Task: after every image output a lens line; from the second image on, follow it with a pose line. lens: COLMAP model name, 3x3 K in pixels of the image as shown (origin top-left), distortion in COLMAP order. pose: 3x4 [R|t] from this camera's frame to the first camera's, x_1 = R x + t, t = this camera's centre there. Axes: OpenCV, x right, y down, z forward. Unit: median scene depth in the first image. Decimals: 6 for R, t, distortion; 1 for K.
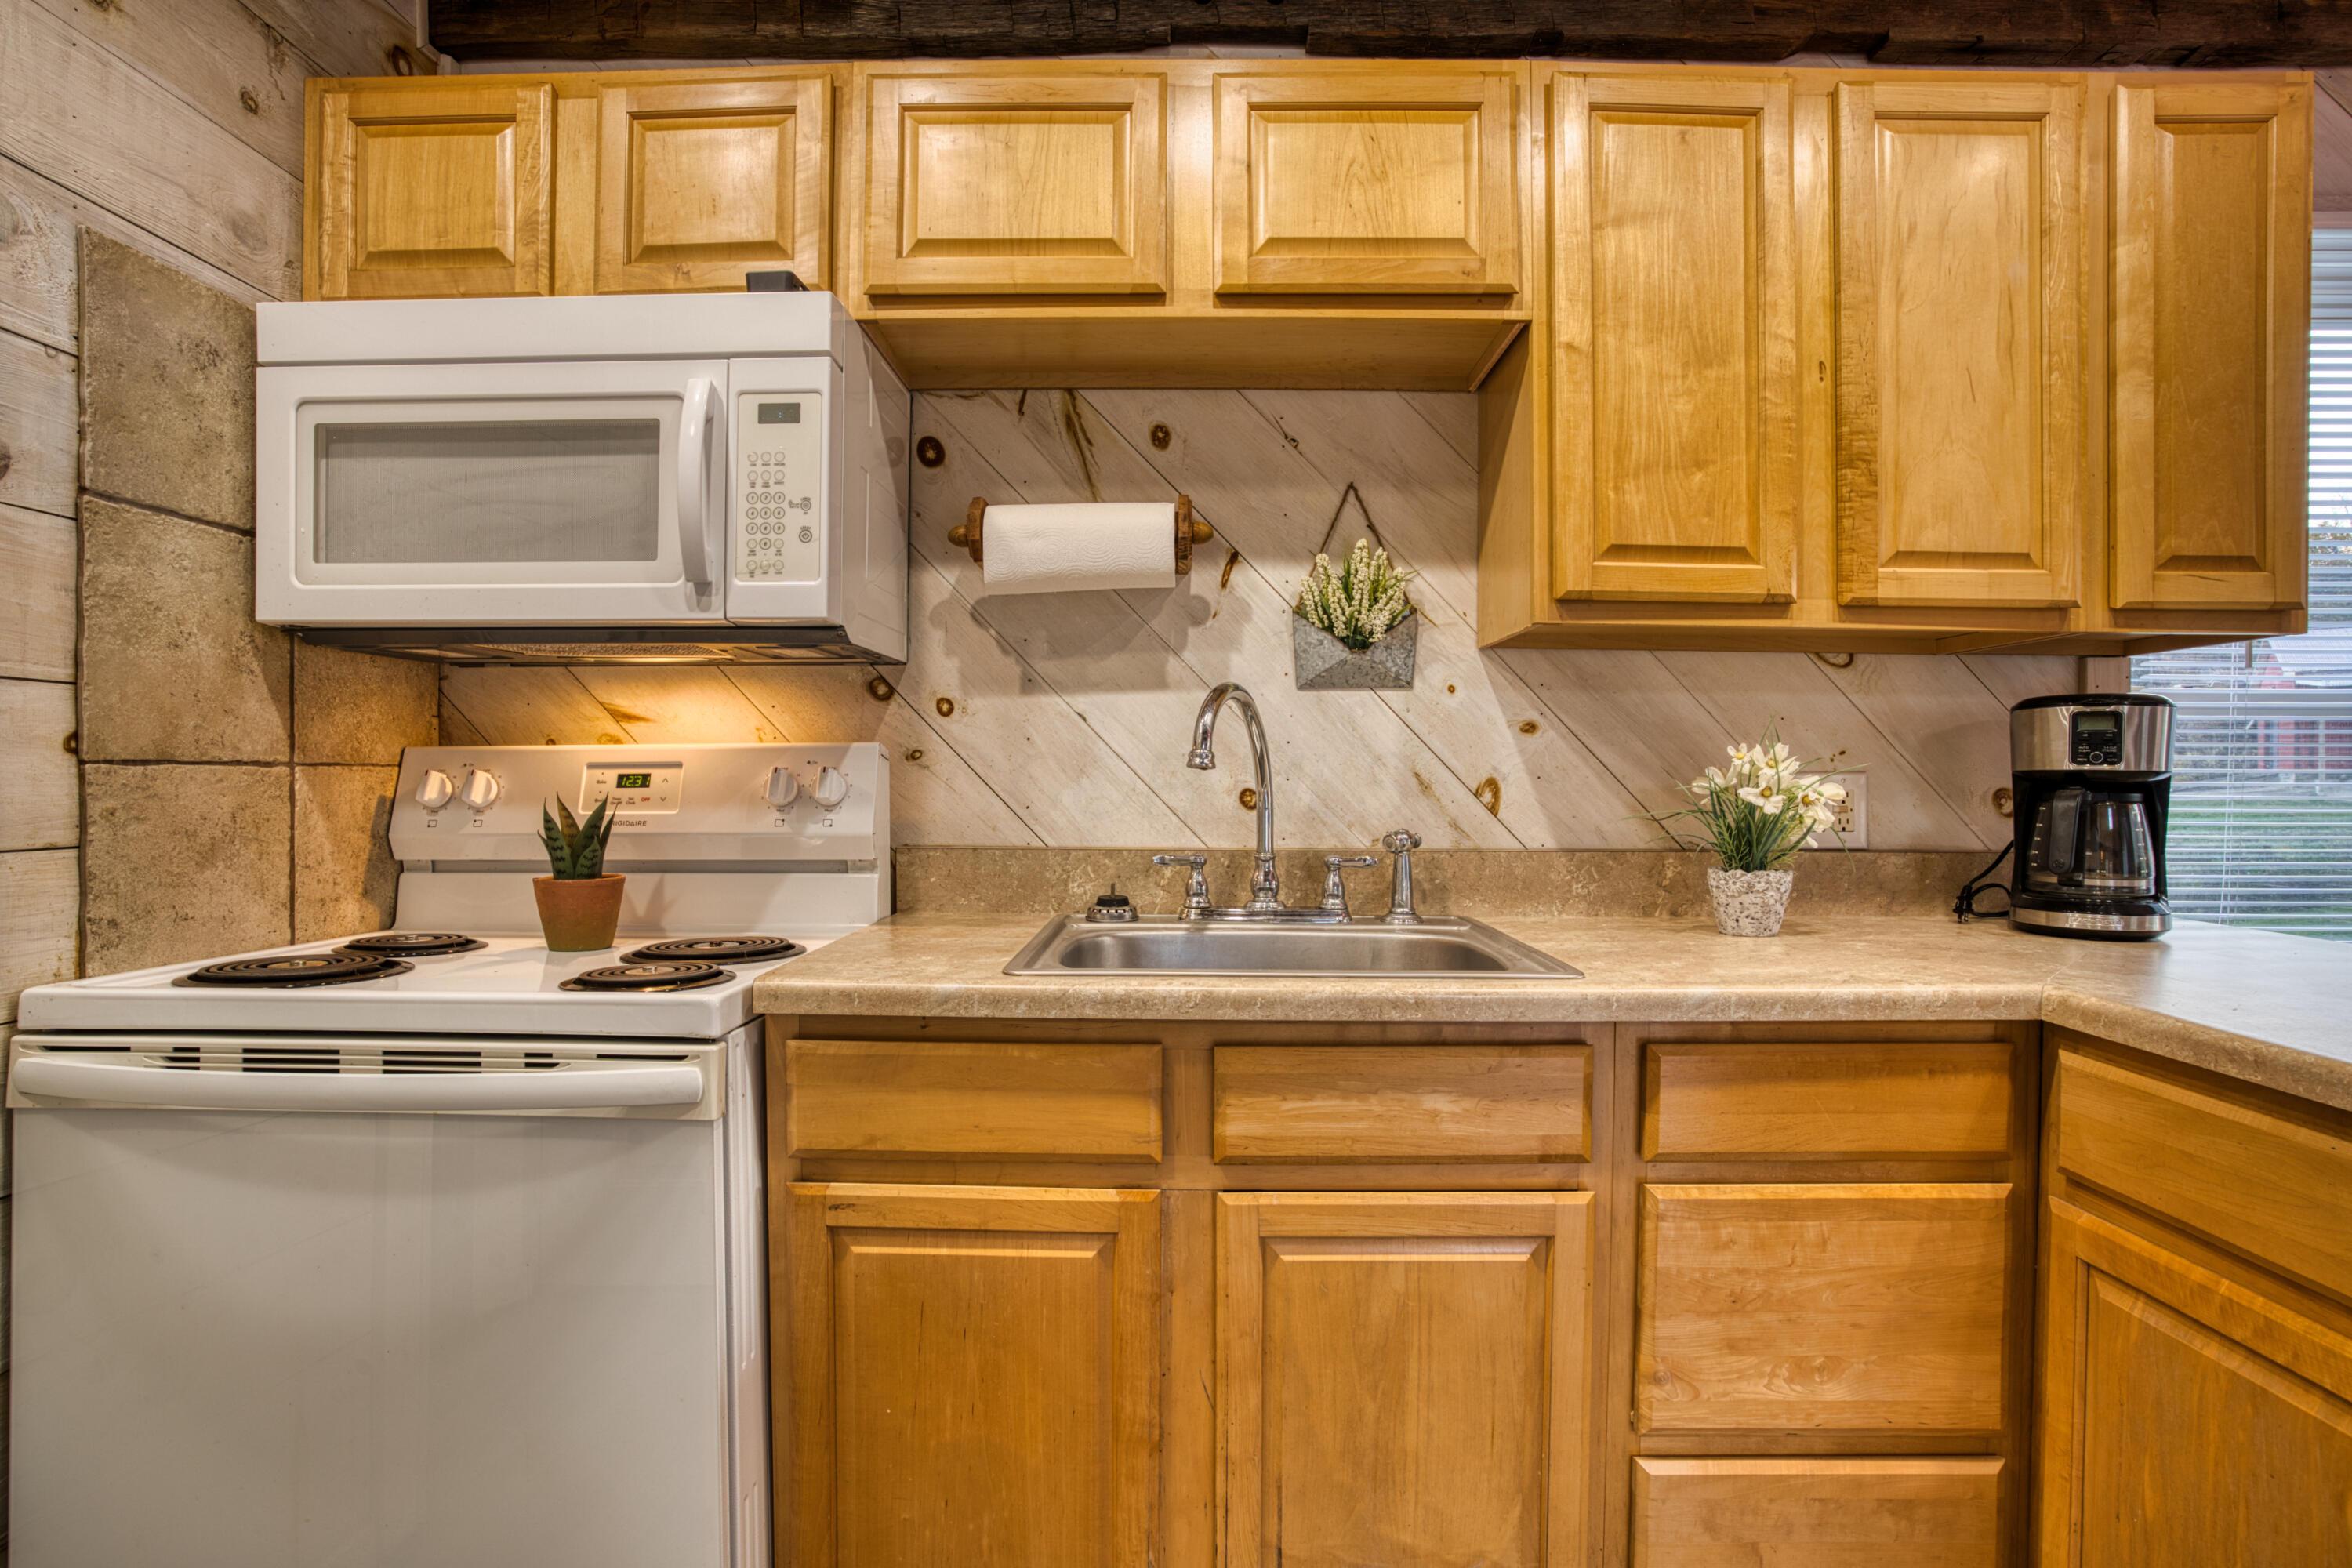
lens RADIAL K [[1181.2, 0, 1183.1], [0, 1181.2, 779.6], [0, 0, 1]] dist [-0.080923, 0.040139]
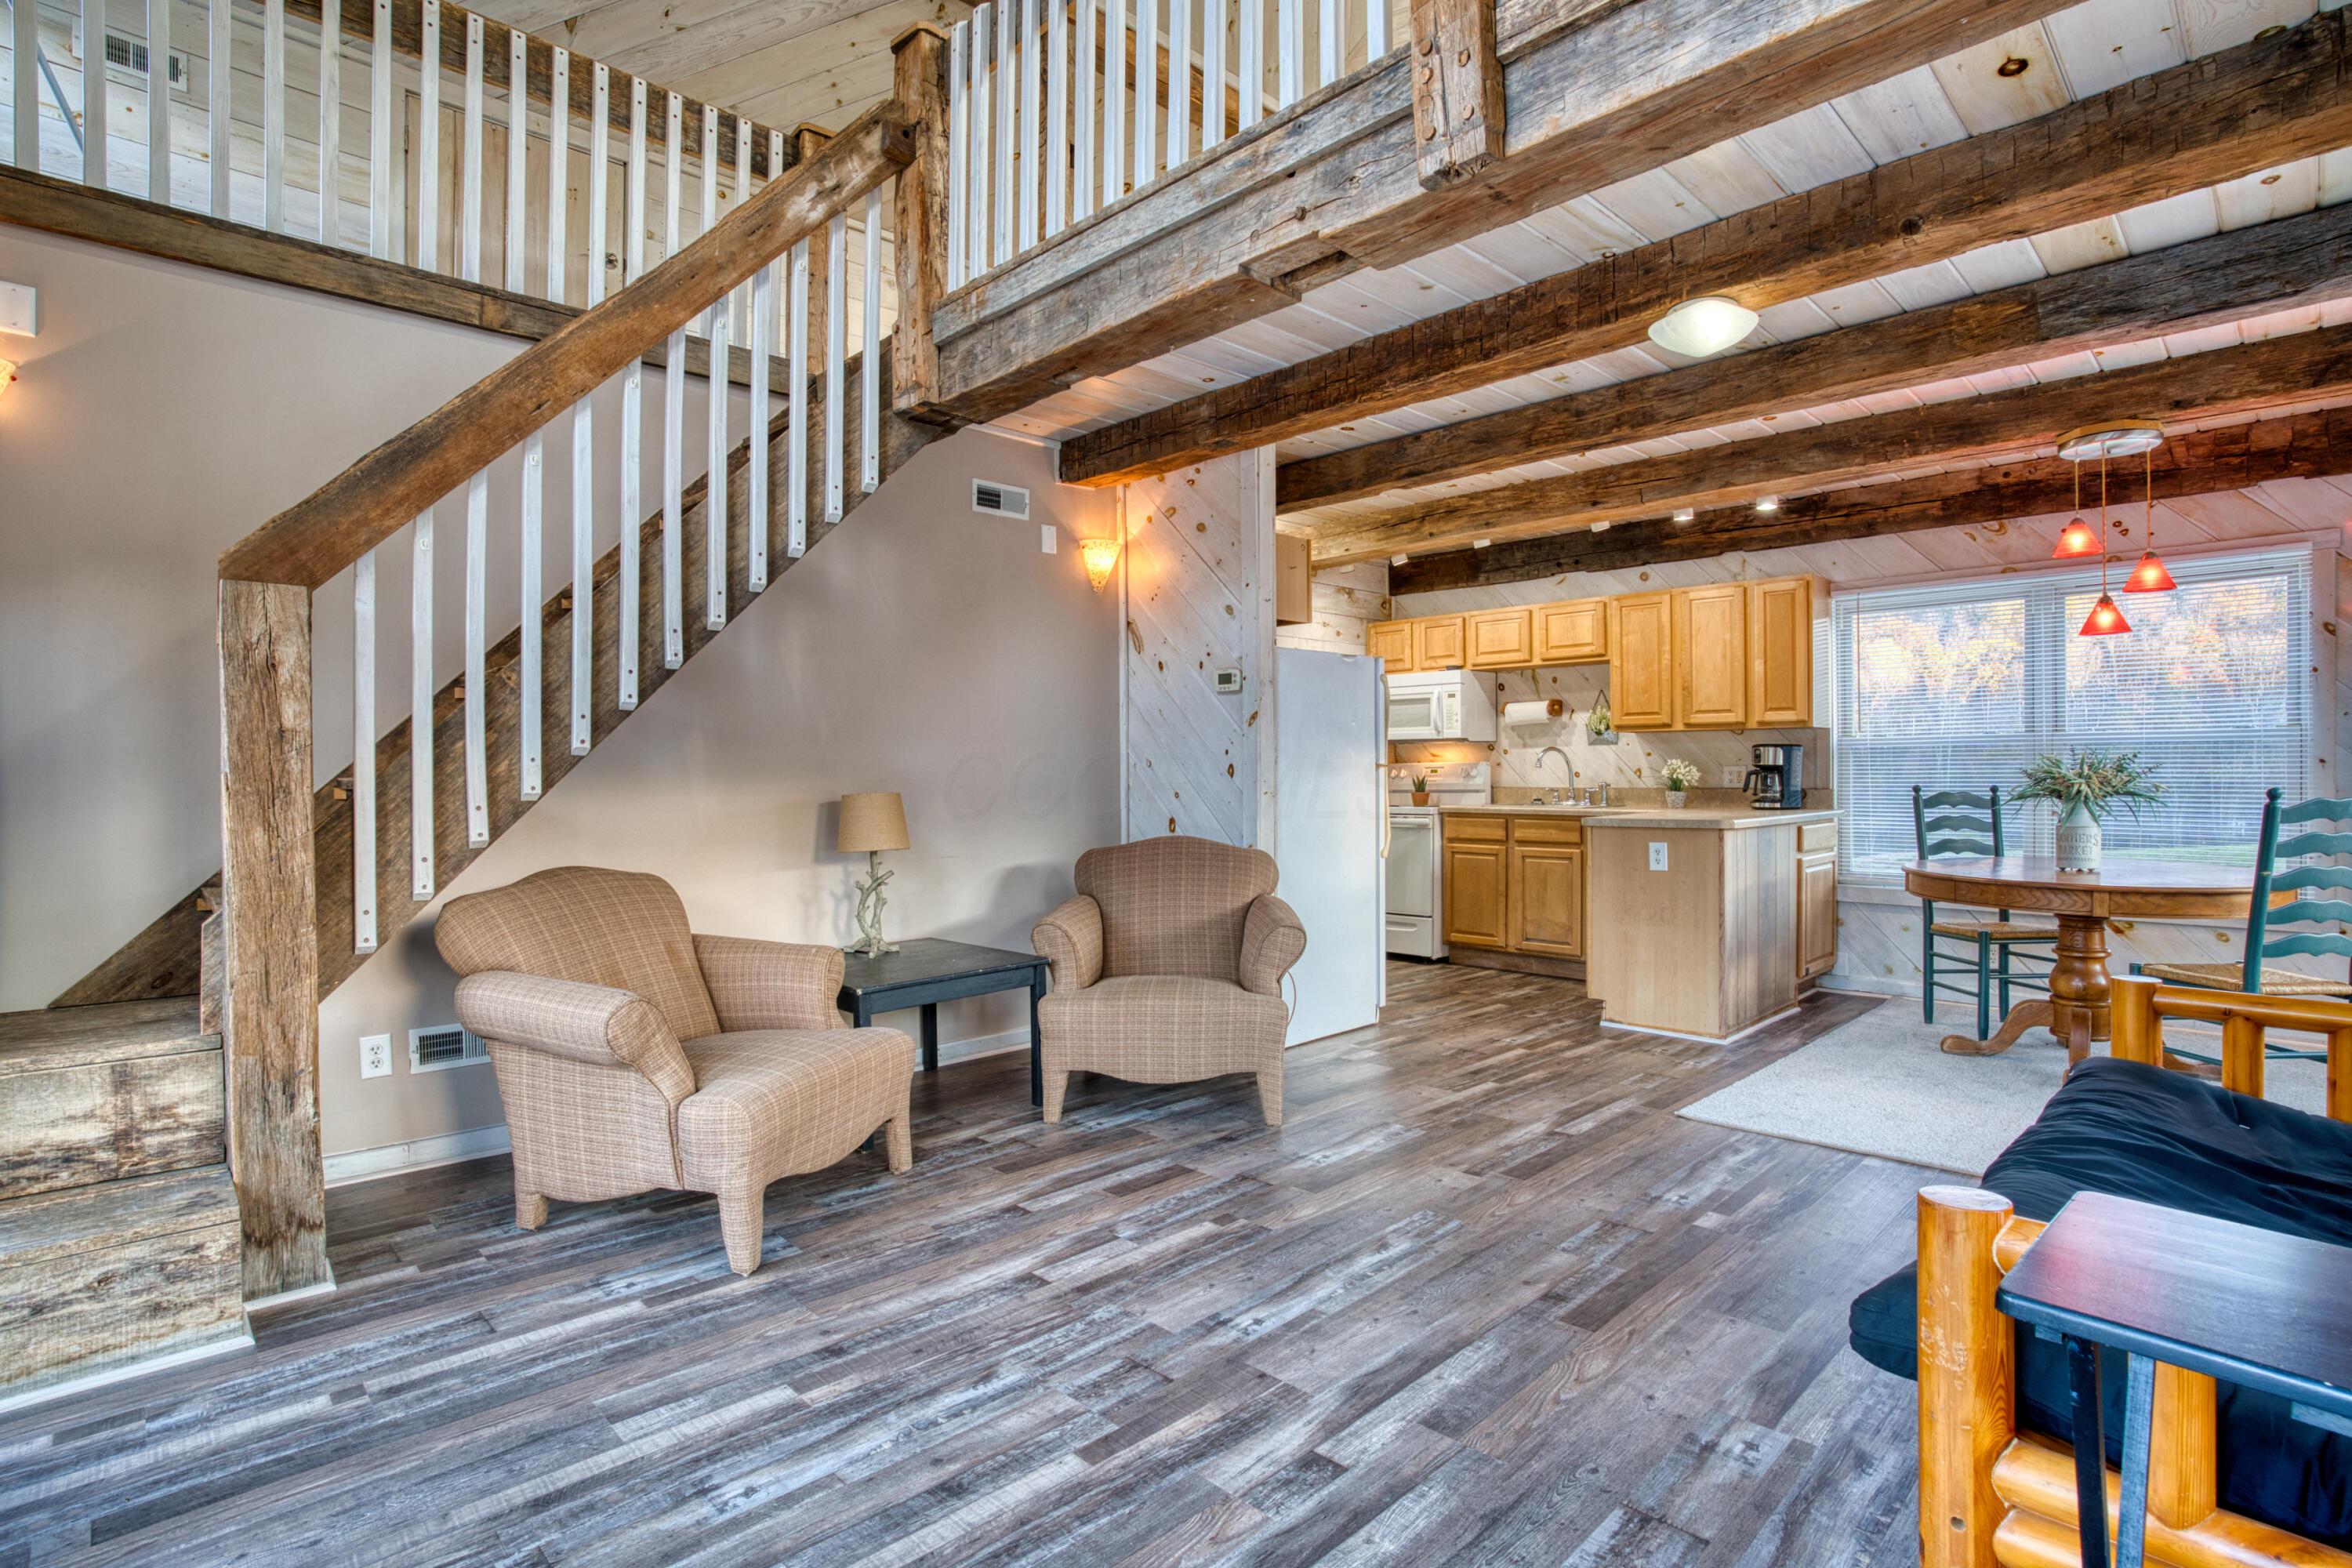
lens RADIAL K [[1181.2, 0, 1183.1], [0, 1181.2, 779.6], [0, 0, 1]] dist [-0.080923, 0.040139]
pose [[0.703179, -0.002190, -0.711010, 2.198578], [0.005594, 0.999981, 0.002453, 0.019652], [0.710991, -0.005702, 0.703178, -3.041271]]
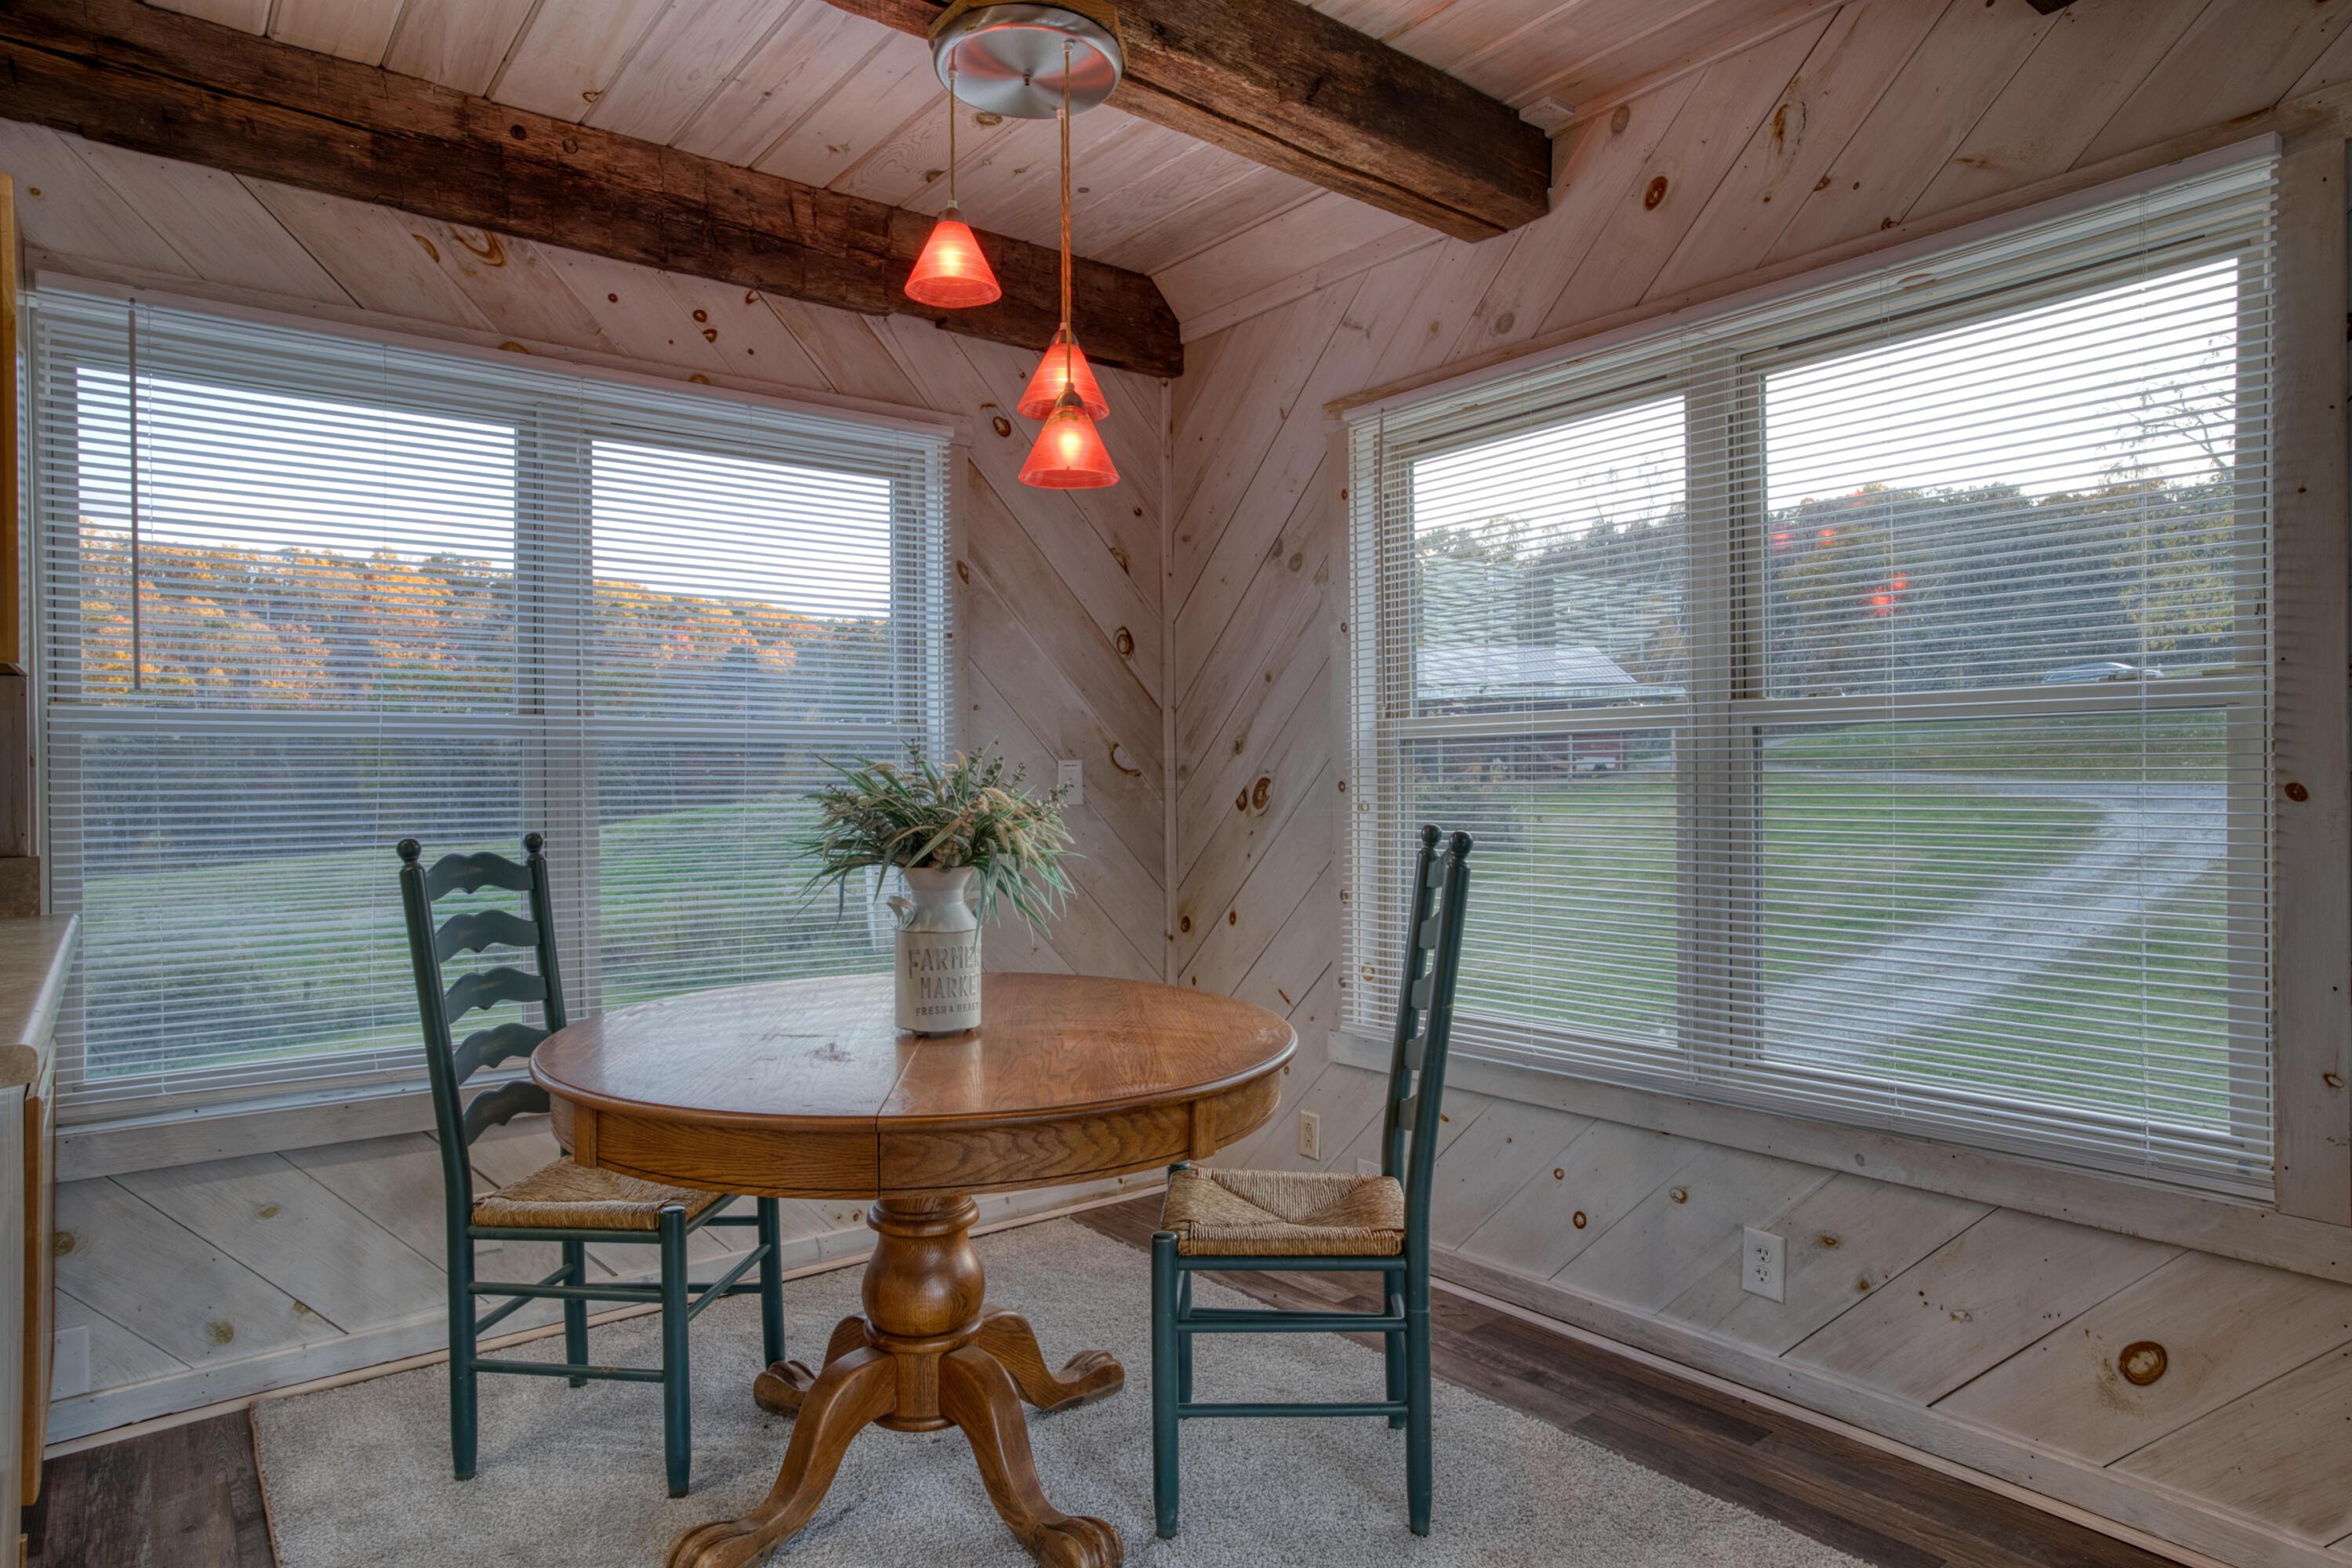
lens RADIAL K [[1347.5, 0, 1166.5], [0, 1347.5, 781.8], [0, 0, 1]] dist [-0.060814, 0.043540]
pose [[0.778057, -0.010169, 0.628111, 1.050986], [0.011672, 0.999930, 0.001731, 0.001033], [-0.628085, 0.005985, 0.778122, -0.767916]]
